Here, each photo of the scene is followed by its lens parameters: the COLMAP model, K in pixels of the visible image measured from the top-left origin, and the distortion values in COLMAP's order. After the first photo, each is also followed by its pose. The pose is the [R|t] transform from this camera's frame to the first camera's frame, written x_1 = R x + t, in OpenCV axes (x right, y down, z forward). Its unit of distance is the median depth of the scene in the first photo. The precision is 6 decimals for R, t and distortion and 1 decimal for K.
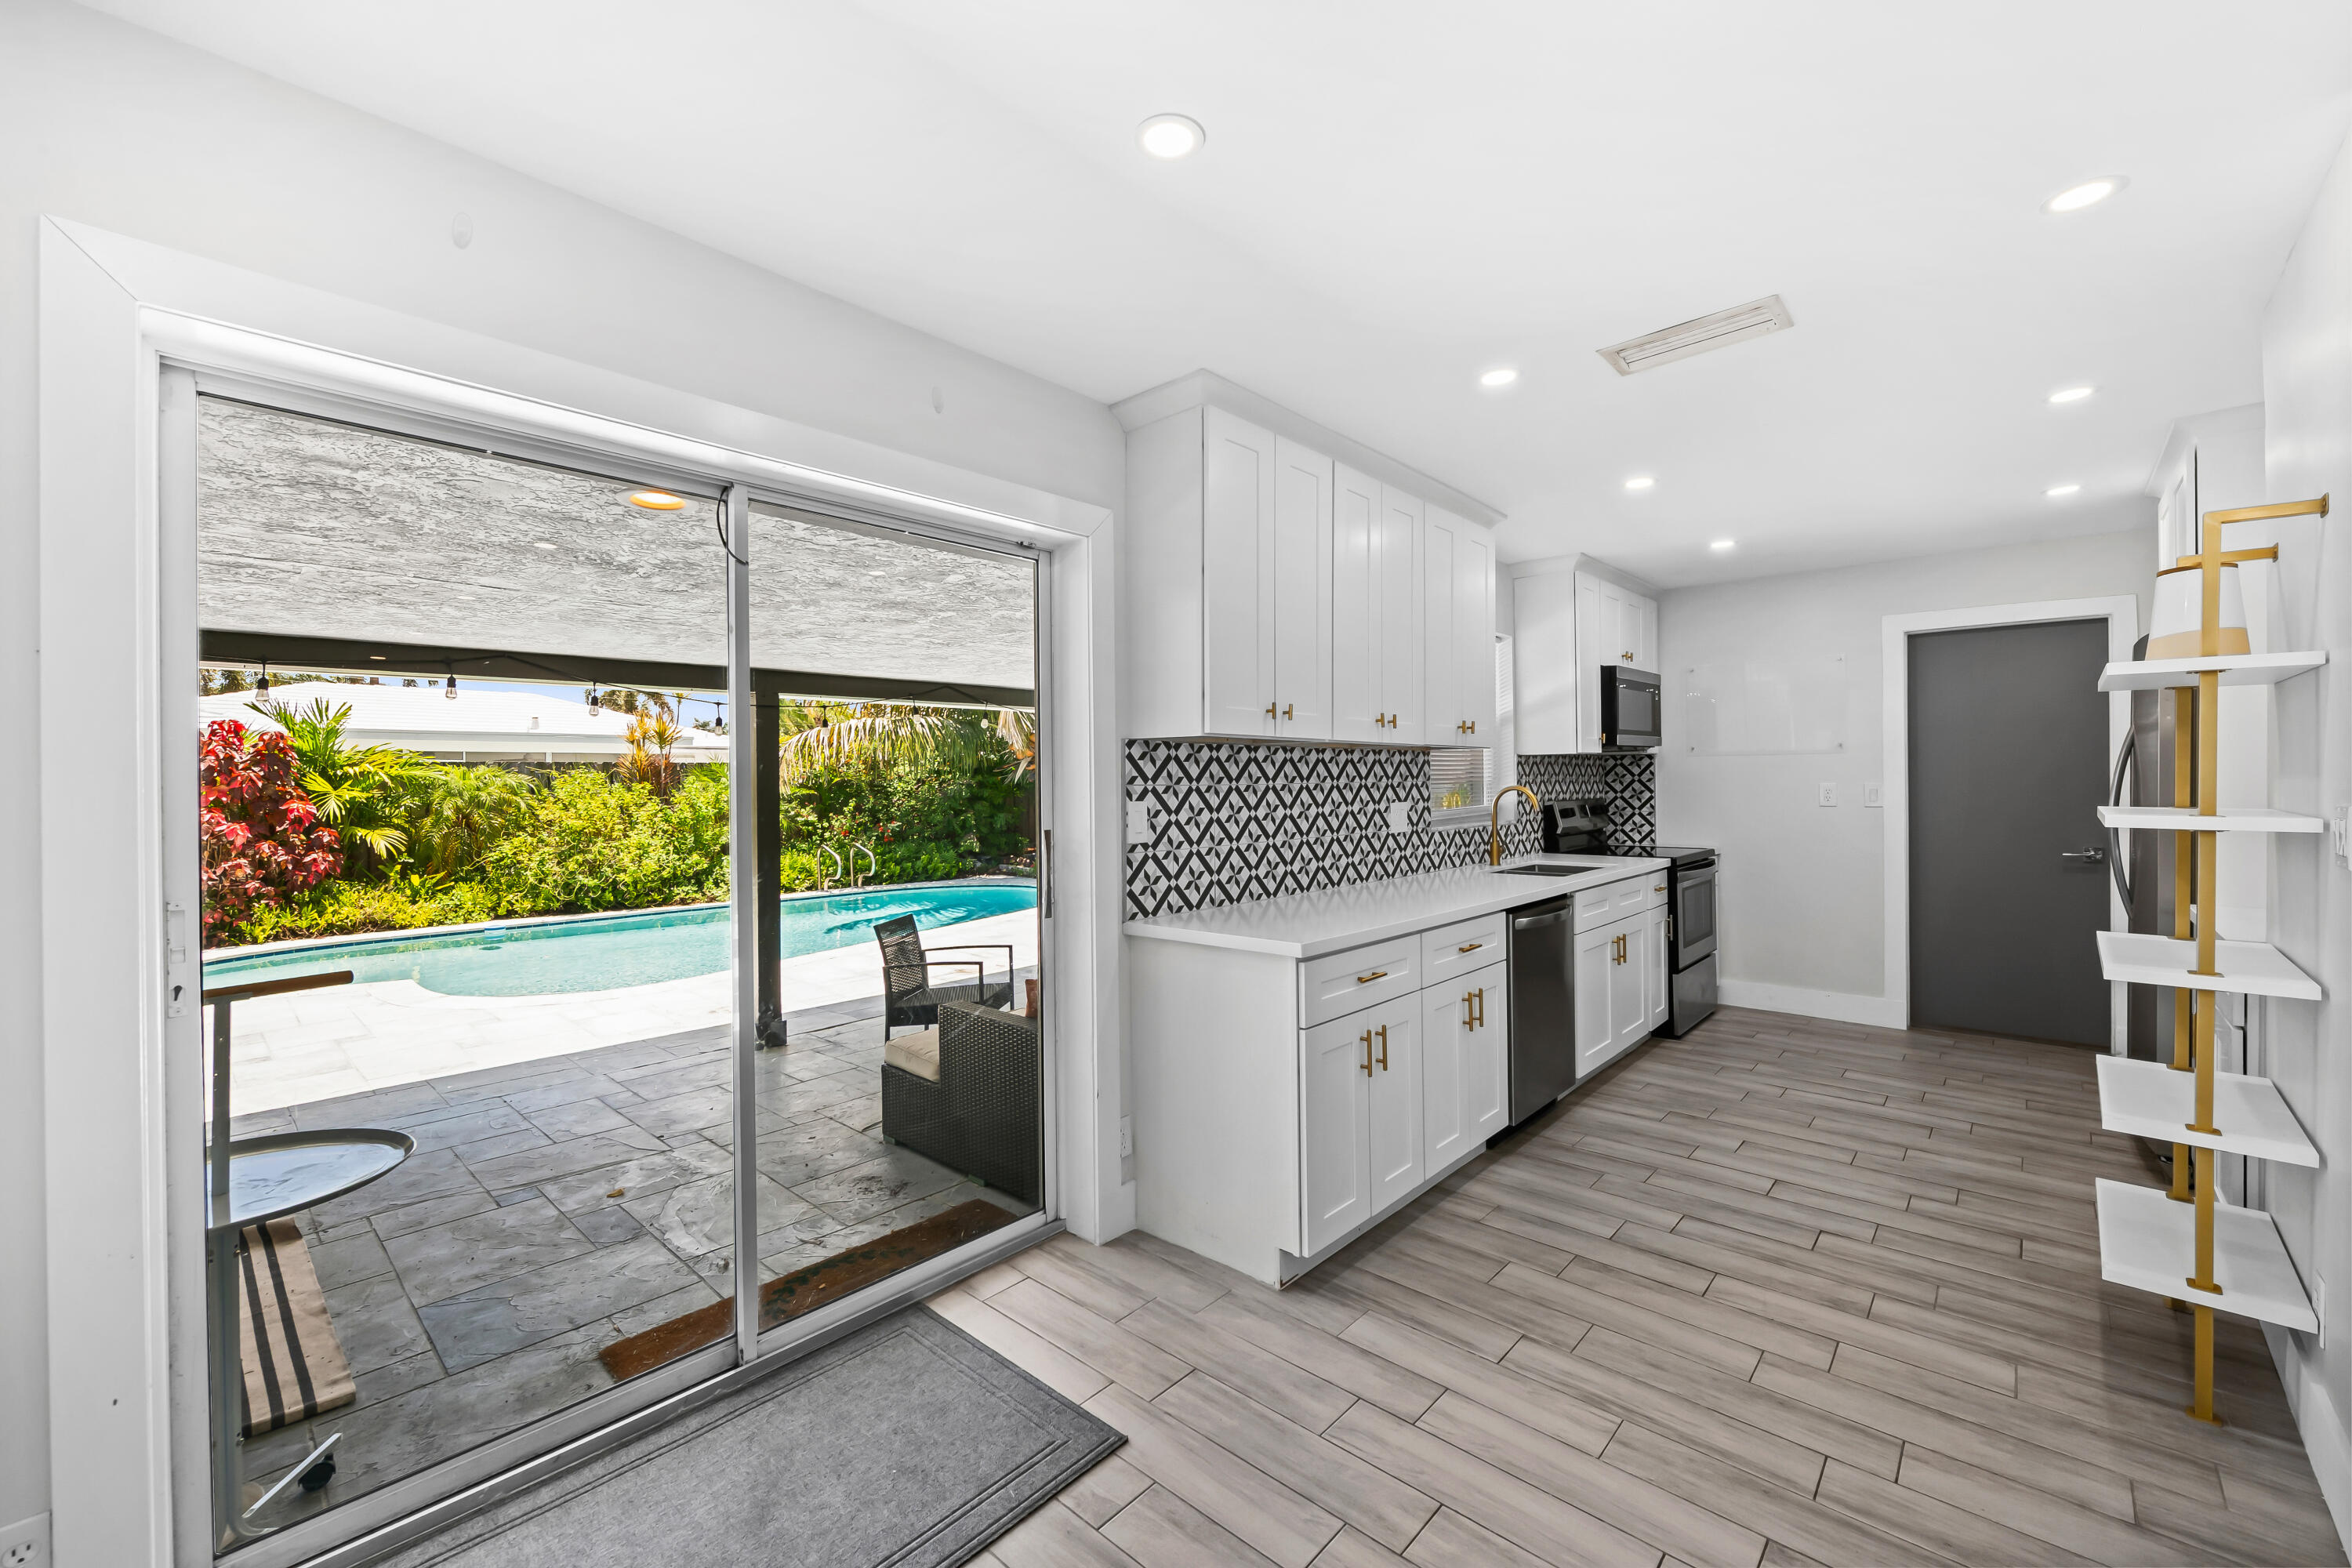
lens RADIAL K [[936.9, 0, 1189.3], [0, 936.9, 785.1], [0, 0, 1]] dist [0.000074, -0.000162]
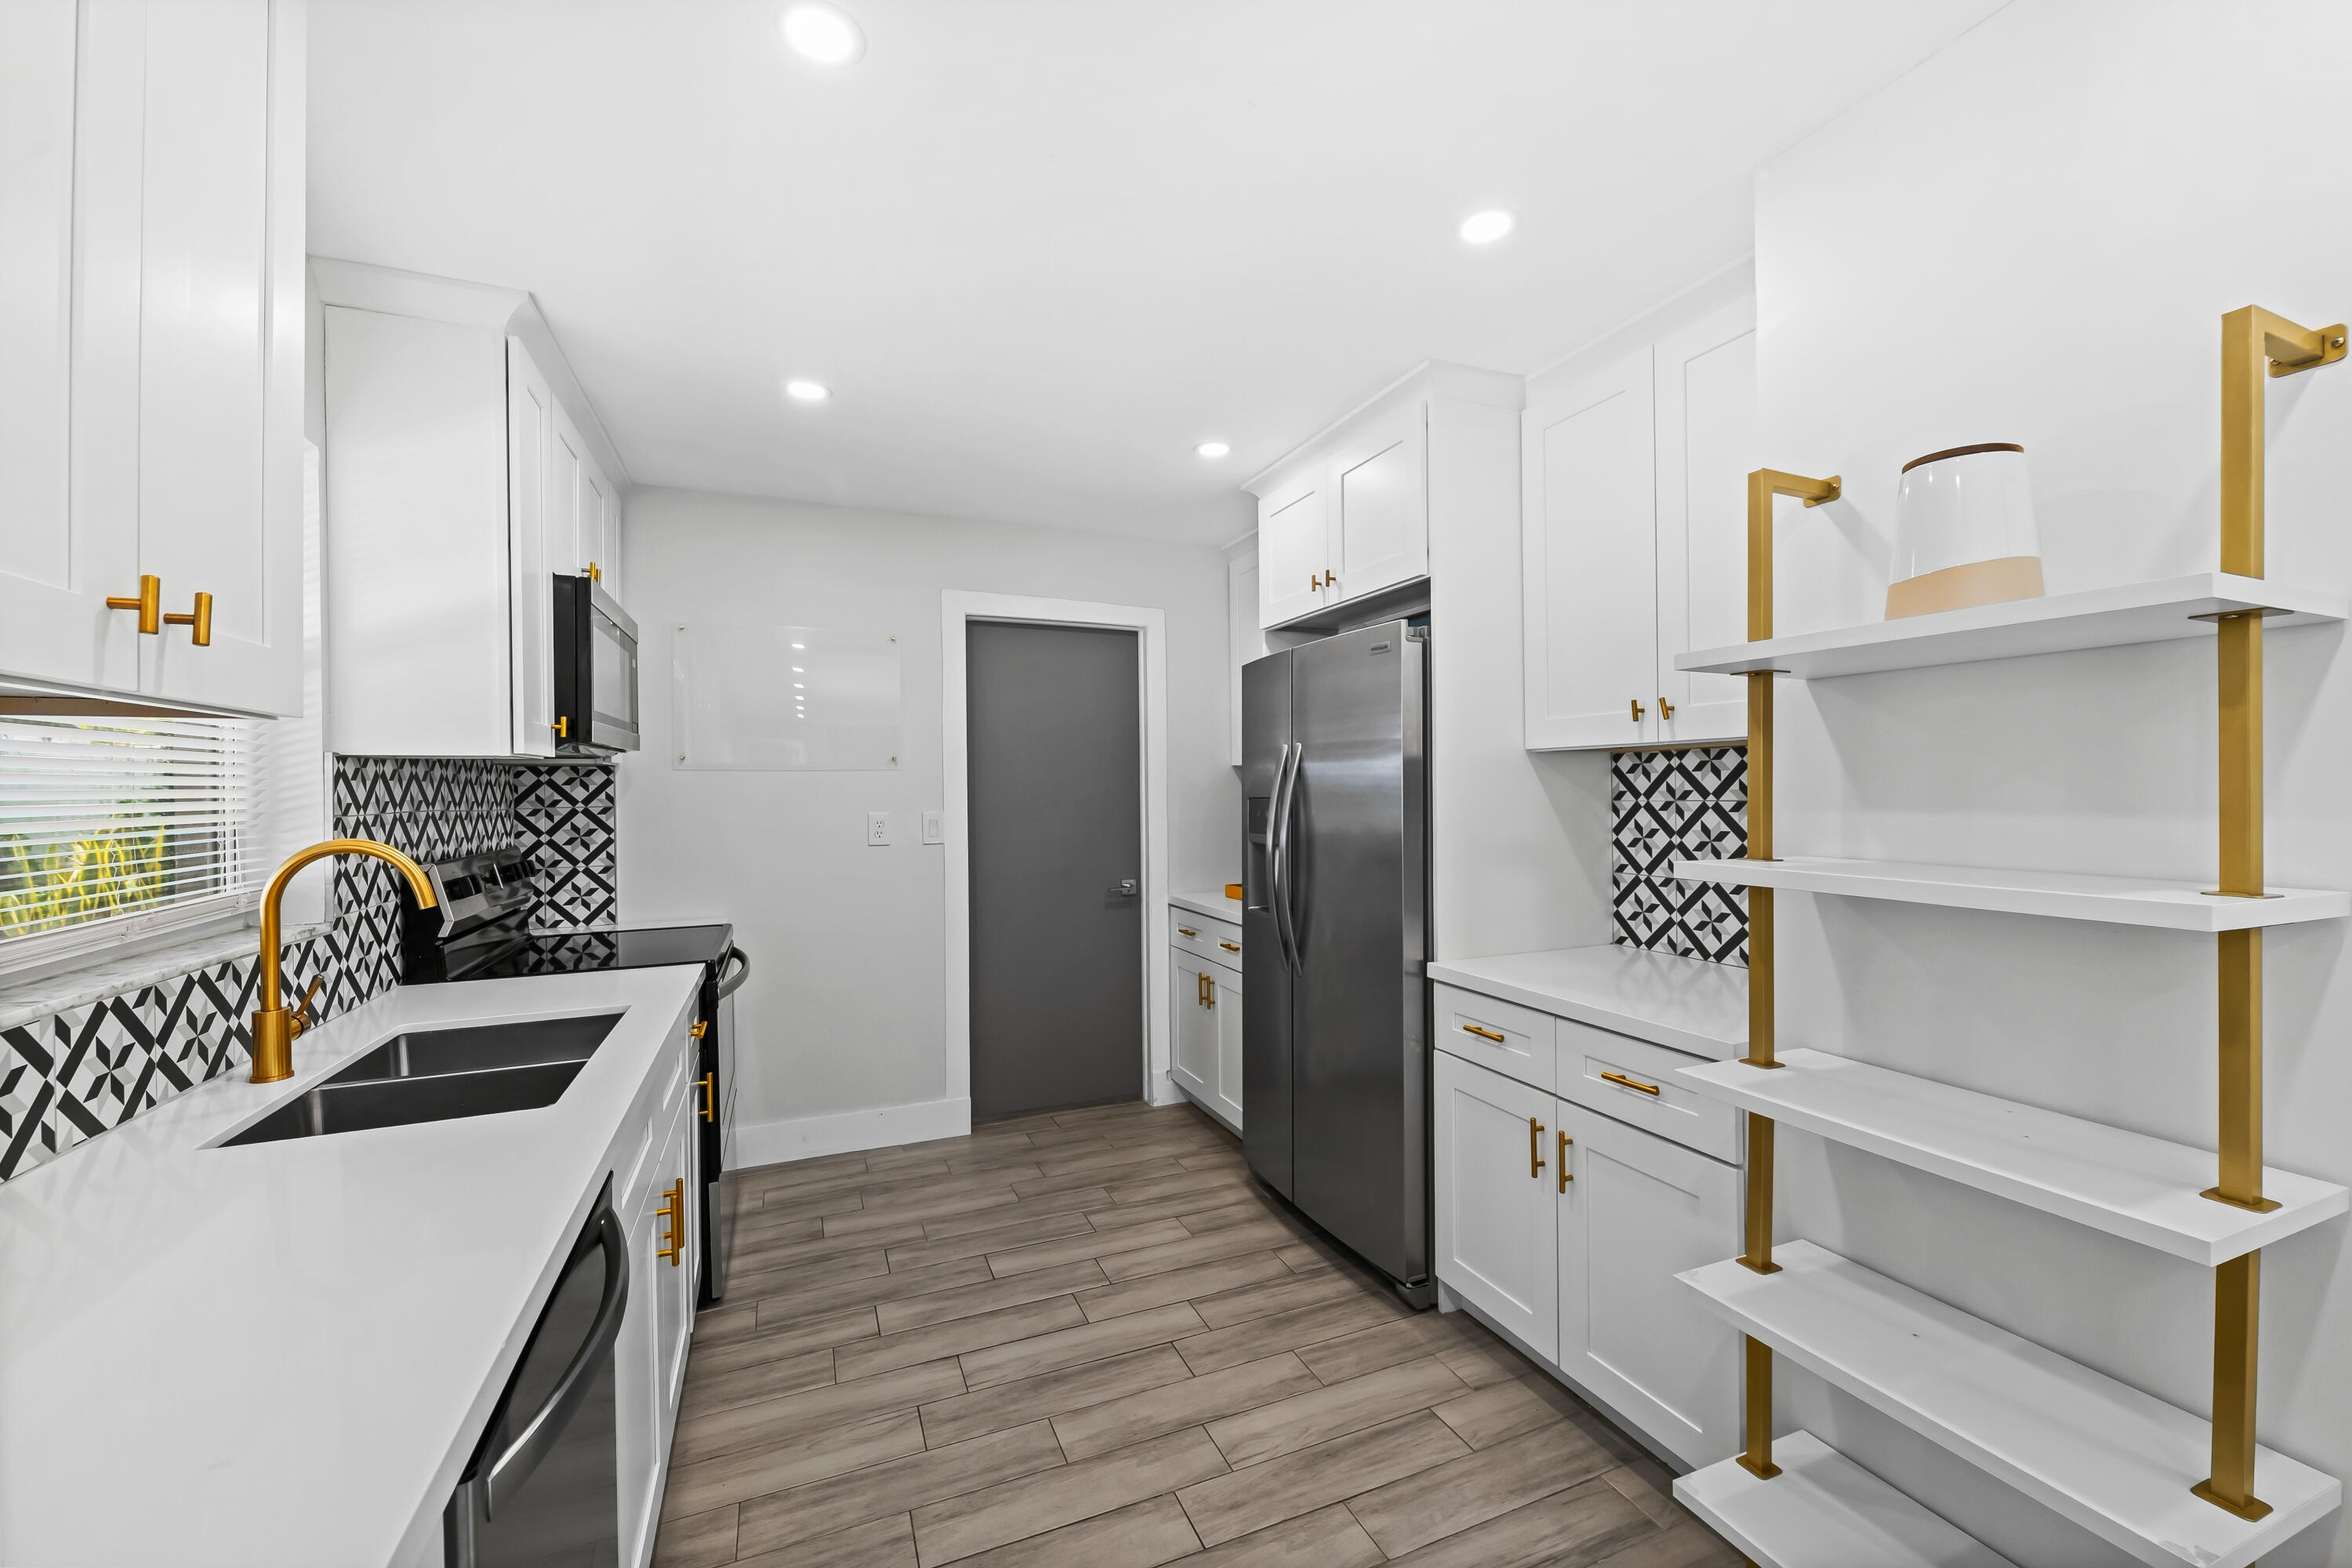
lens RADIAL K [[927.9, 0, 1181.8], [0, 927.9, 784.0], [0, 0, 1]] dist [-0.007313, -0.000461]
pose [[0.421512, 0.005750, 0.906805, 0.186854], [0.012240, 0.999853, -0.012030, -0.015063], [-0.906740, 0.016170, 0.421379, 0.643238]]
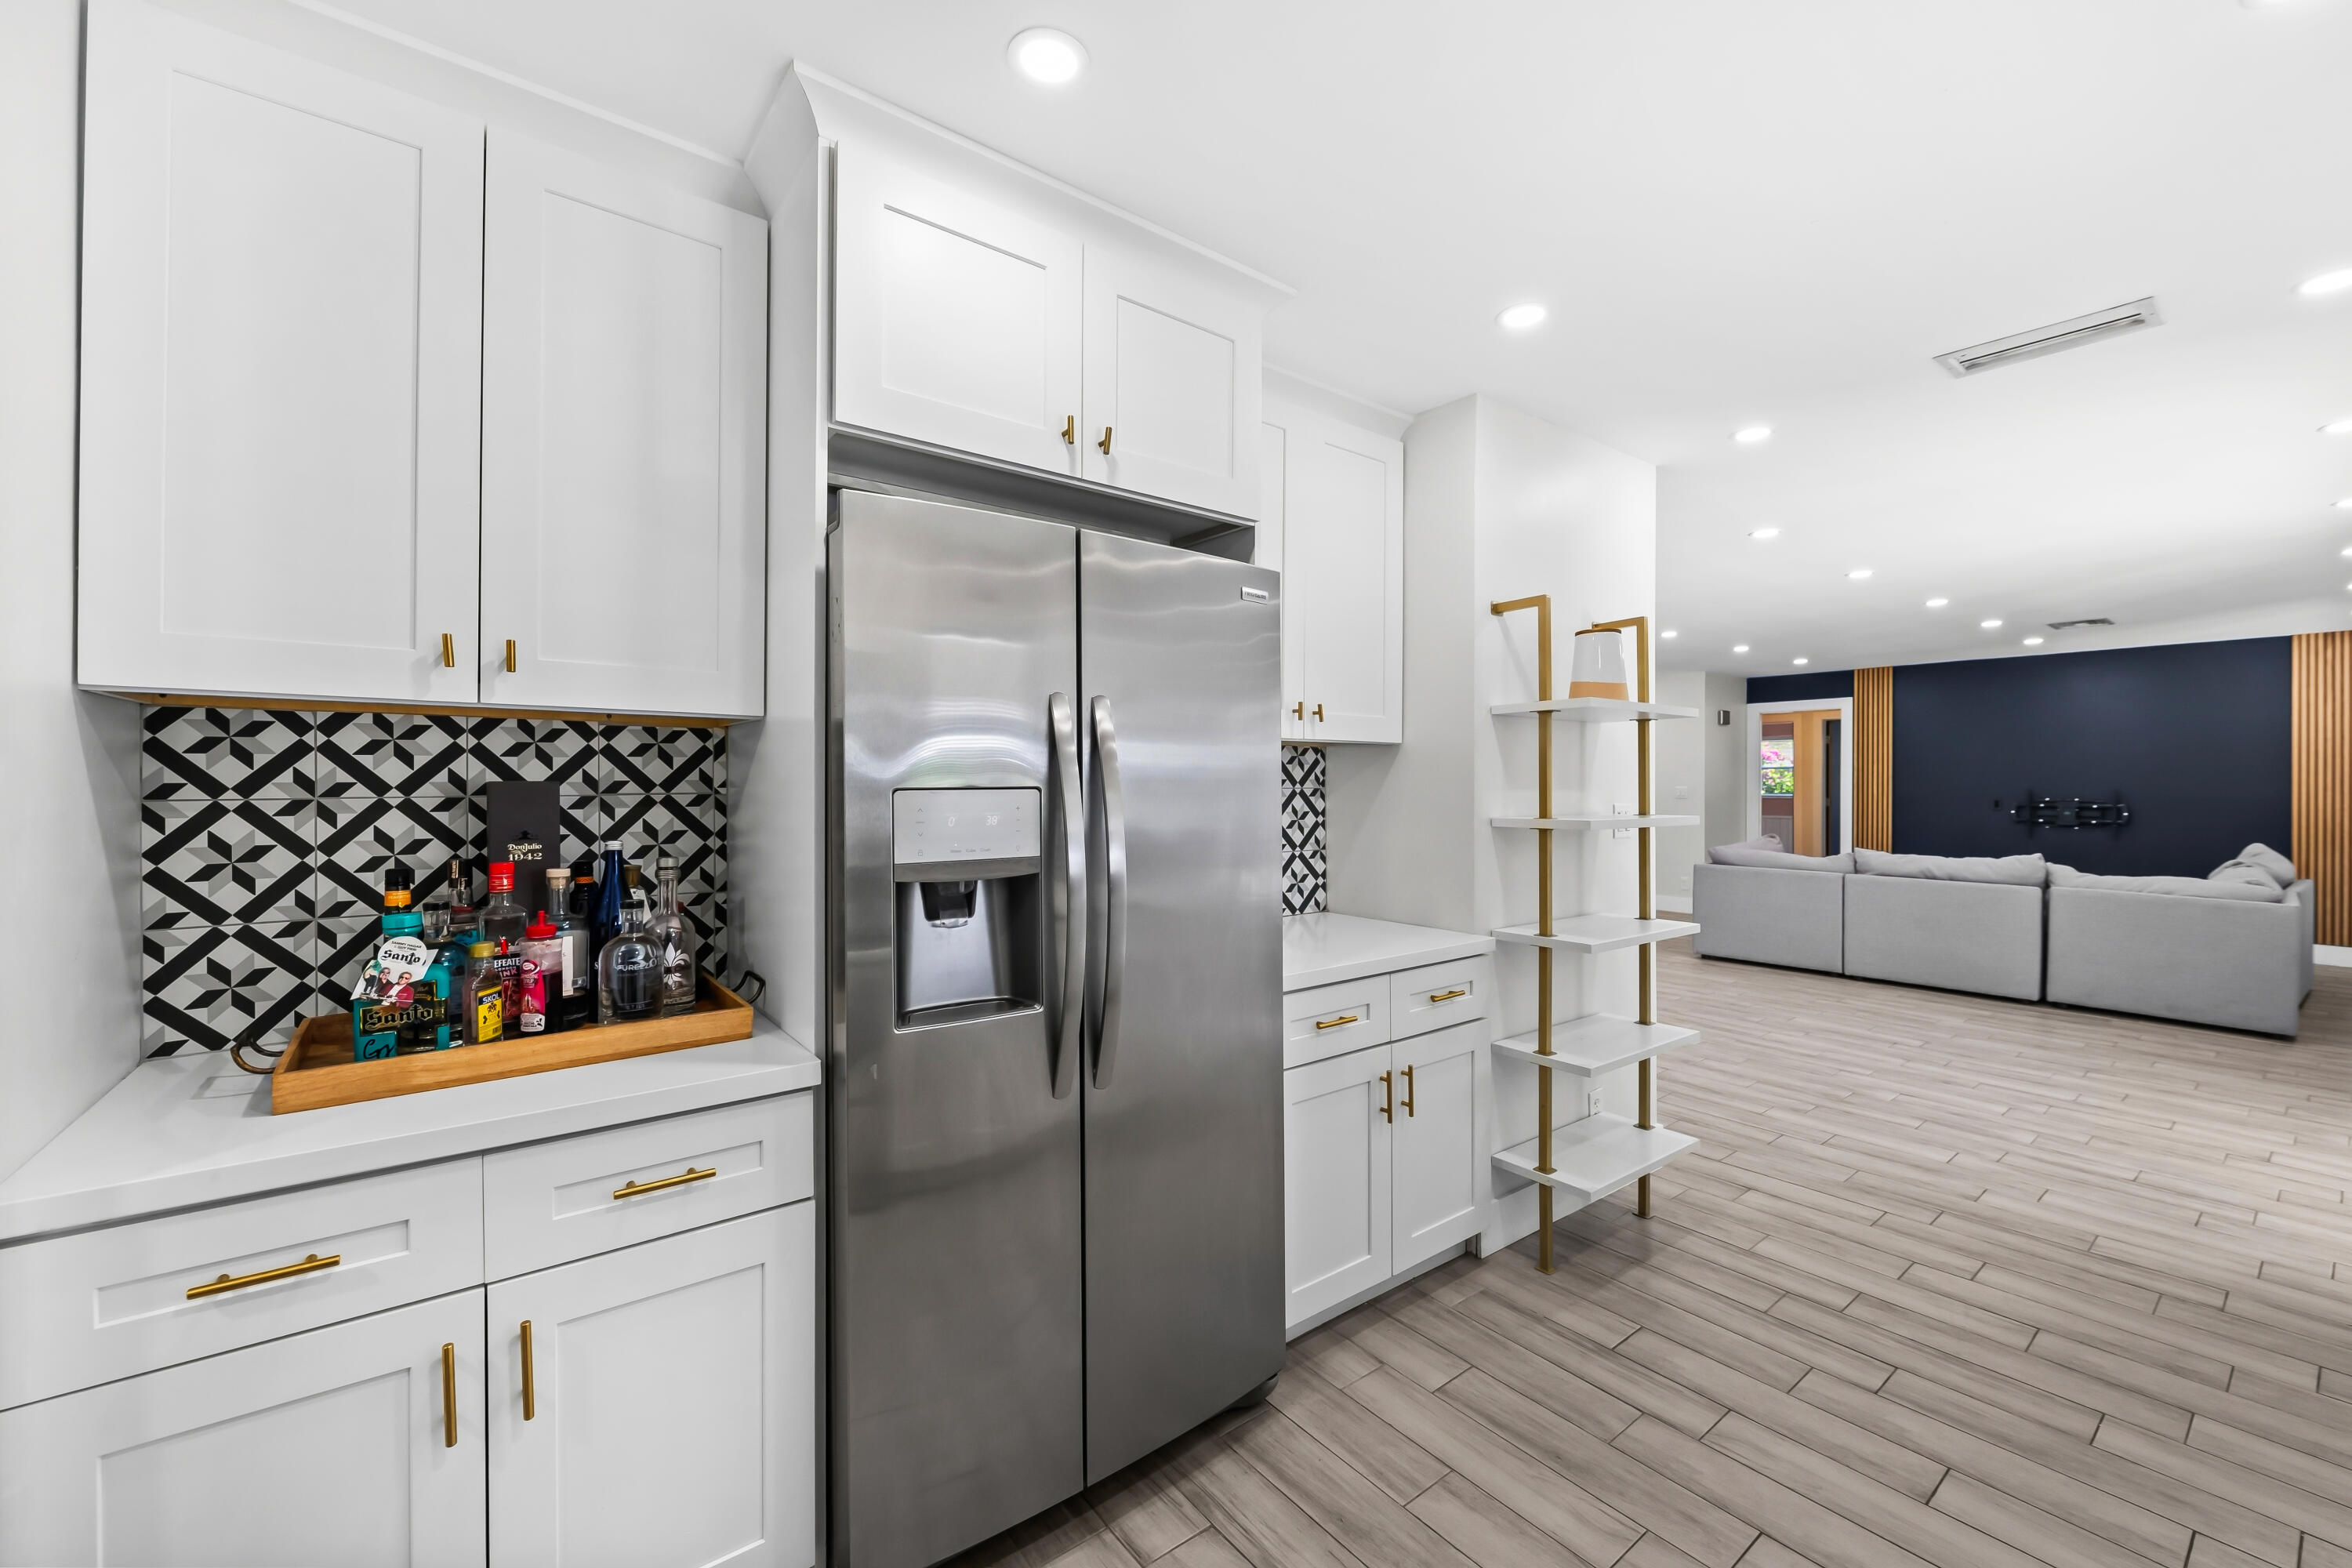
lens RADIAL K [[936.9, 0, 1189.3], [0, 936.9, 785.1], [0, 0, 1]] dist [0.000074, -0.000162]
pose [[-0.984807, 0.001320, 0.173648, 0.759054], [0.004824, 0.999793, 0.019754, -0.023709], [-0.173586, 0.020291, -0.984610, 1.278102]]
